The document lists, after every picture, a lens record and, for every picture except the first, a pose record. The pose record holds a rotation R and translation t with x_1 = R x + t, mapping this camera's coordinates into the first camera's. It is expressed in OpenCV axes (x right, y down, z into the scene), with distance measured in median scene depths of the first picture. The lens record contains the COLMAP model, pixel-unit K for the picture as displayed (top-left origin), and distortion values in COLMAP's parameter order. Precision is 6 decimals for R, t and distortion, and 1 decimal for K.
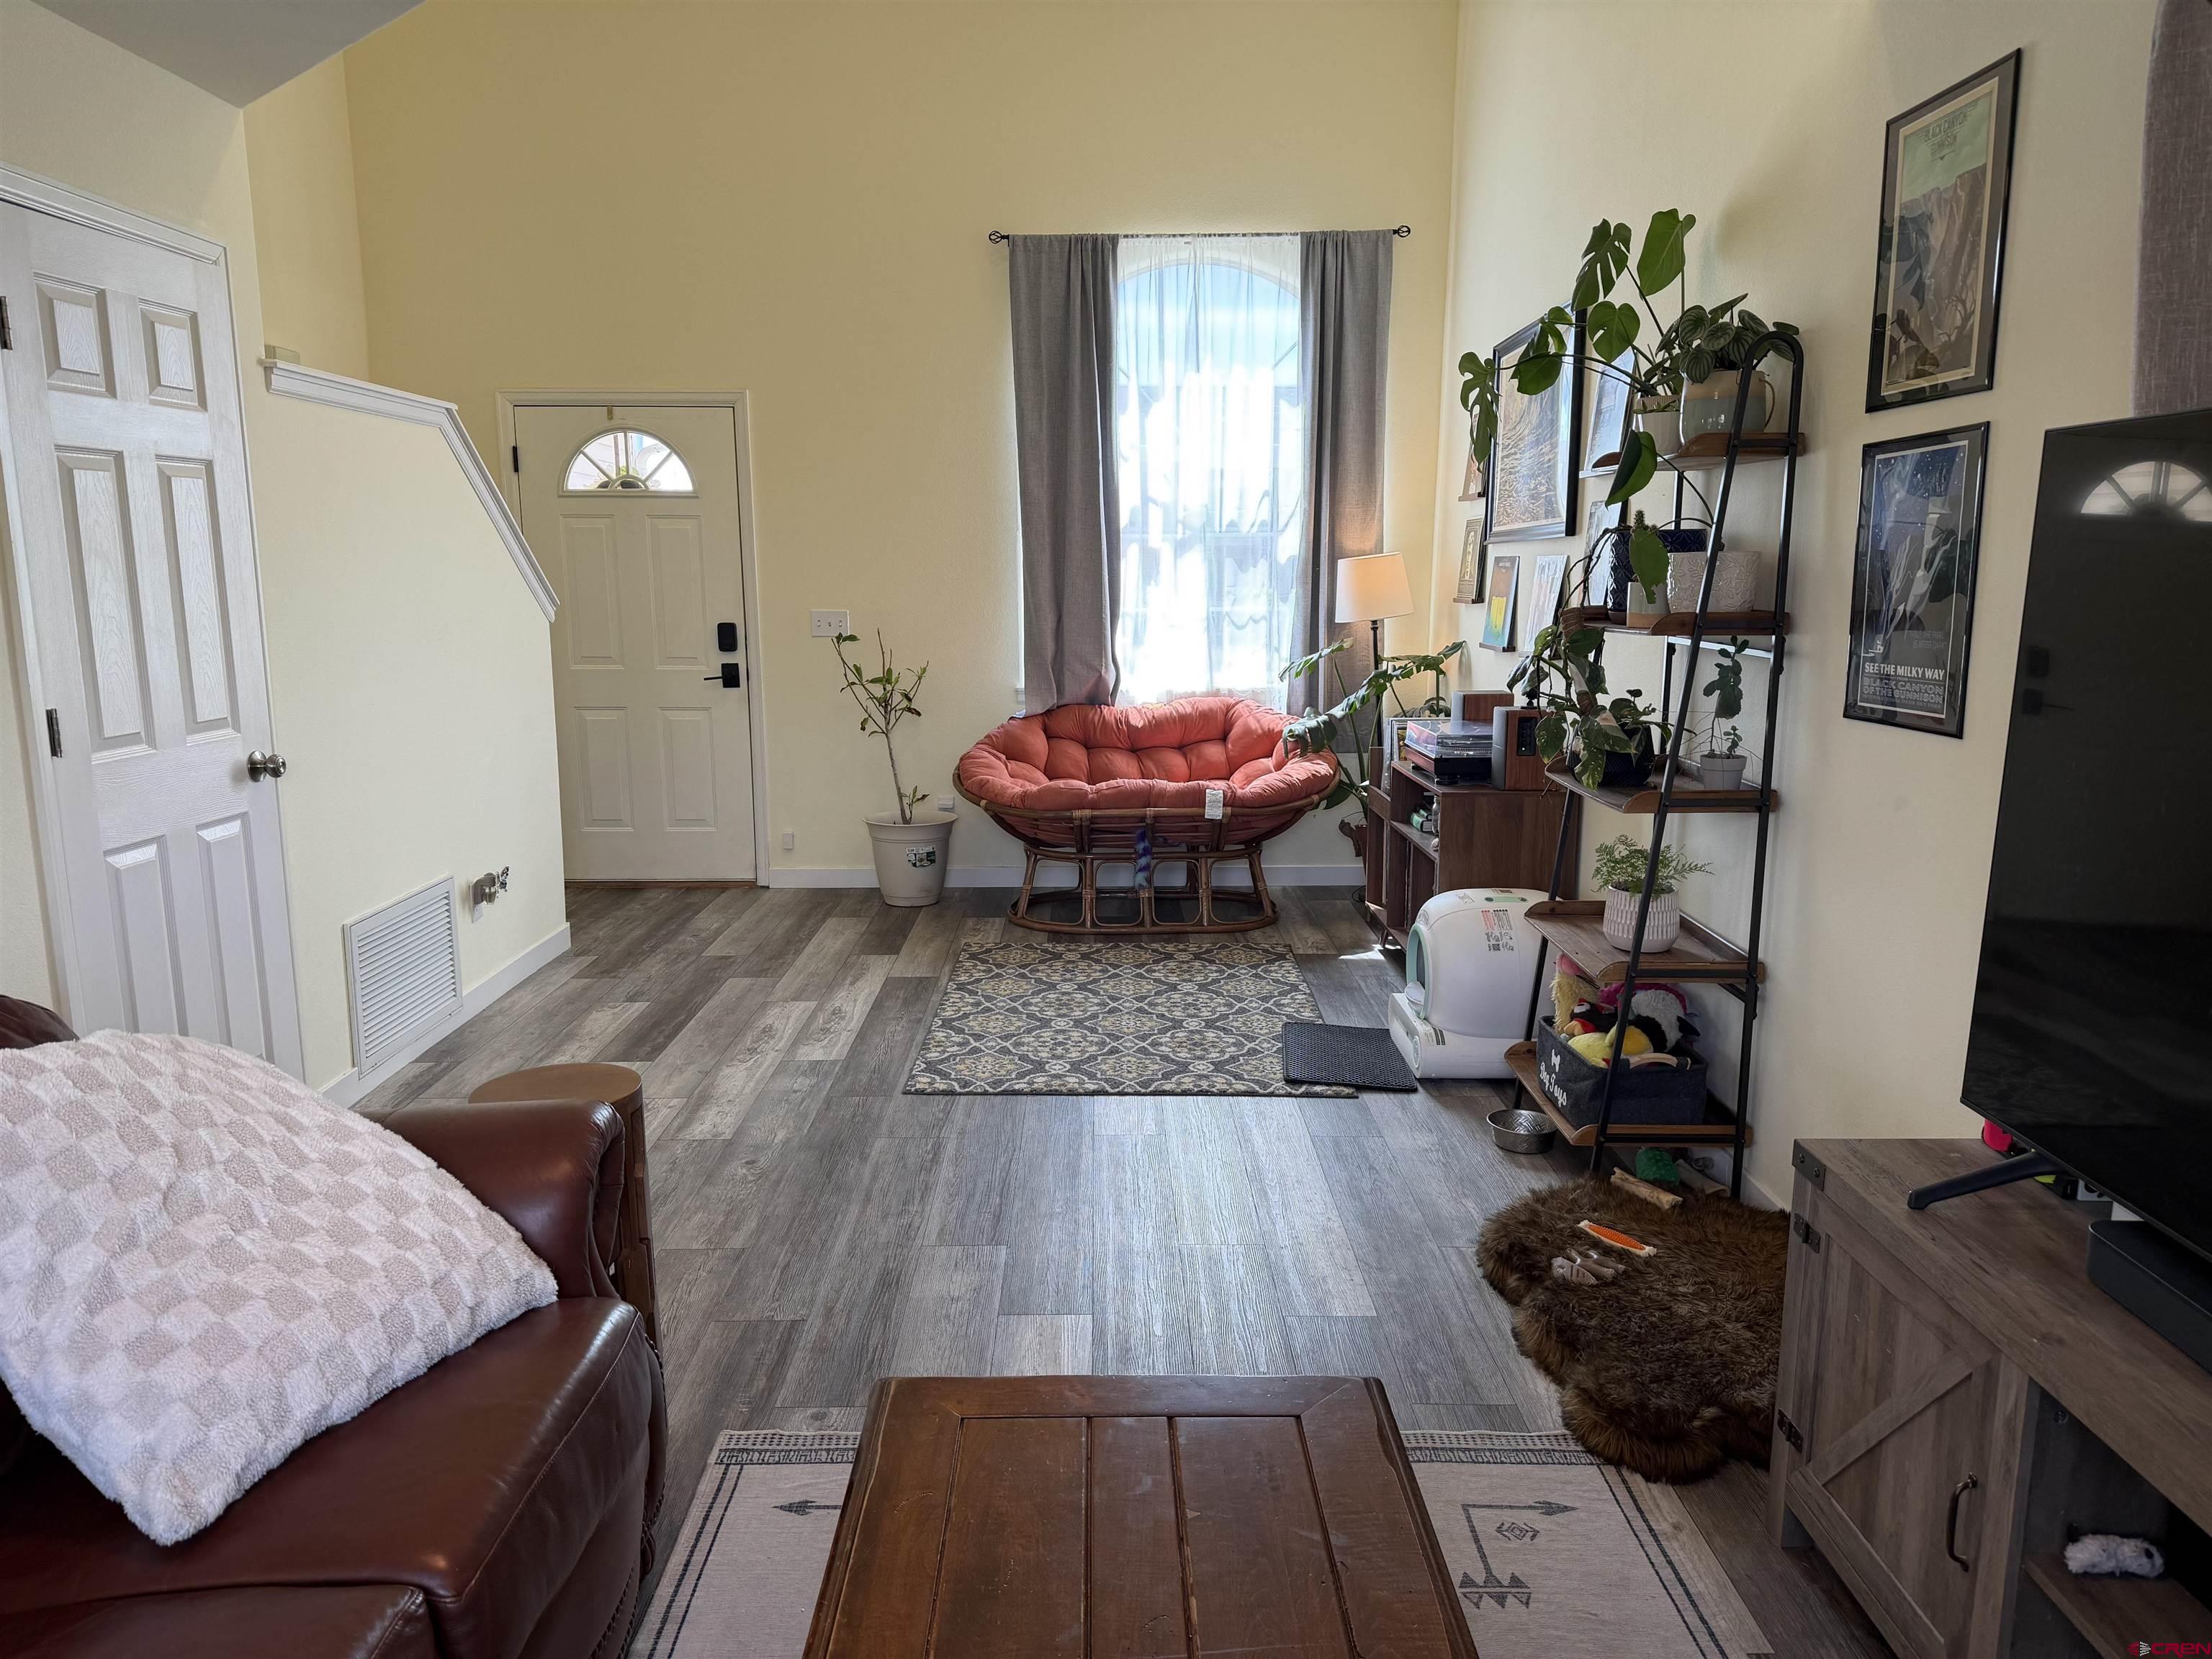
lens RADIAL K [[1527.6, 0, 1111.1], [0, 1527.6, 858.1], [0, 0, 1]] dist [0.061019, -0.080553]
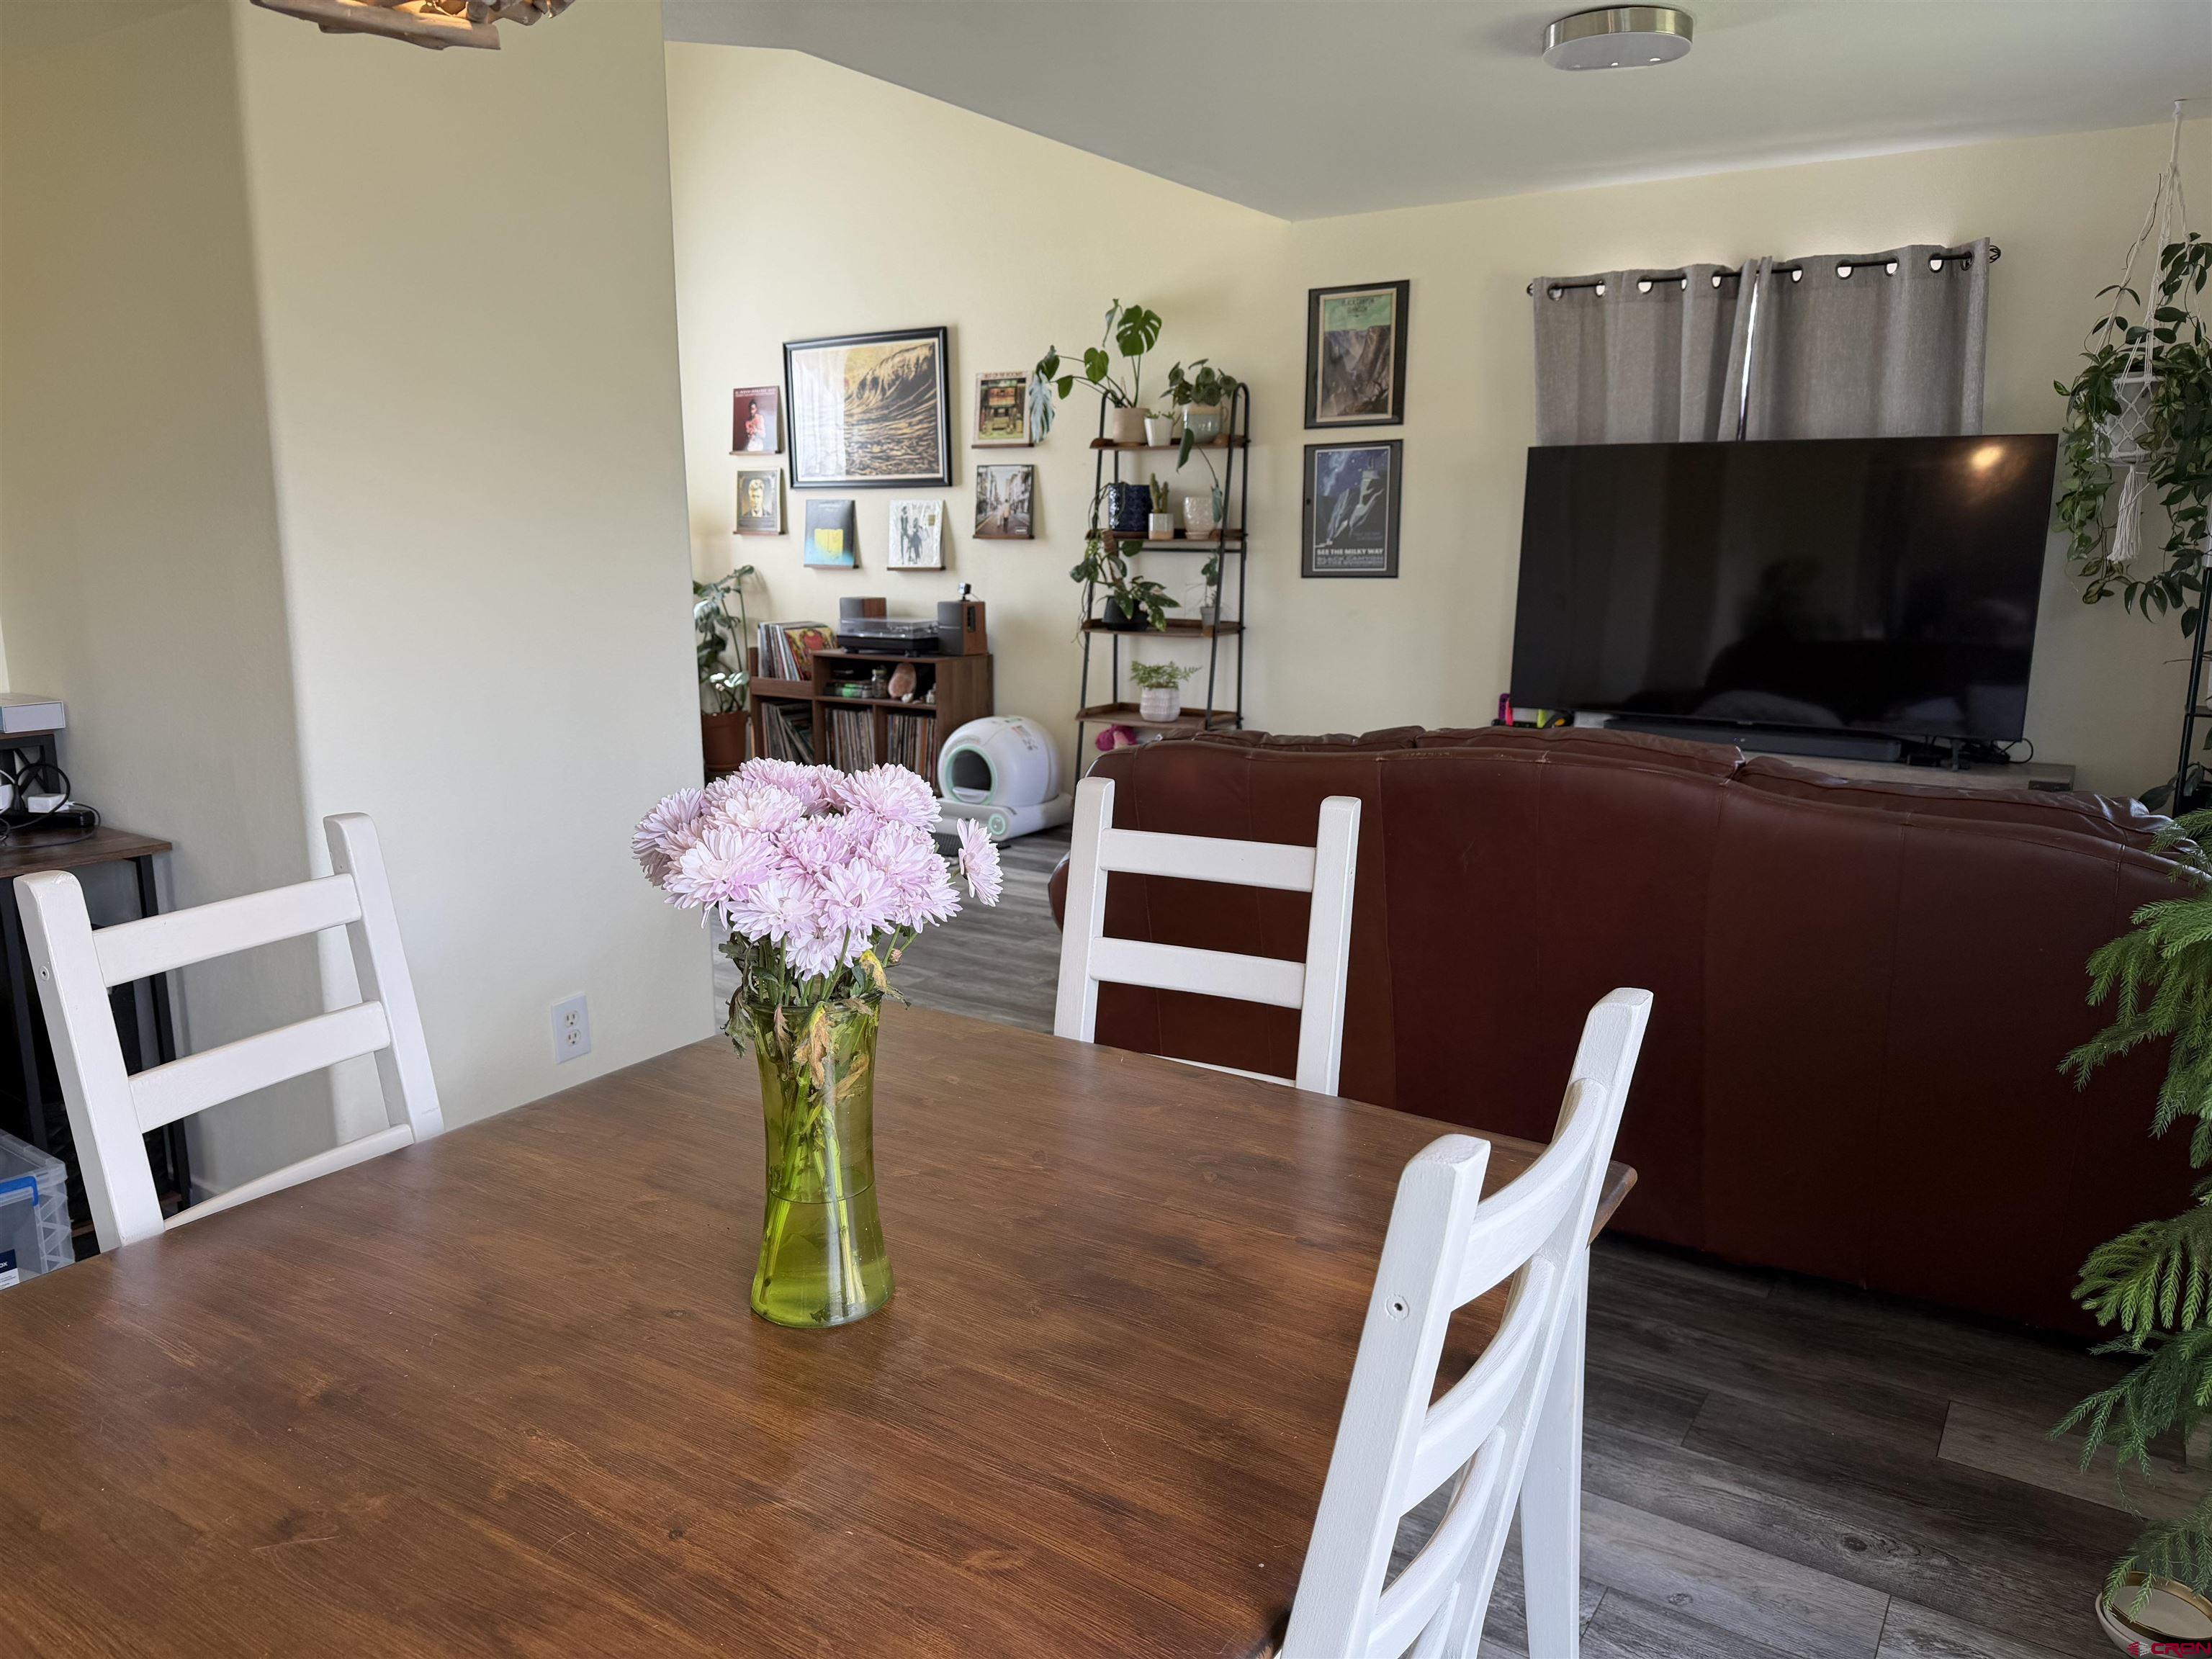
lens RADIAL K [[1527.6, 0, 1103.5], [0, 1527.6, 856.8], [0, 0, 1]] dist [0.061019, -0.080553]
pose [[0.554596, -0.168241, 0.814934, -0.786932], [0.151224, 0.983417, 0.100110, 0.017030], [-0.818263, 0.067717, 0.570841, 0.041594]]
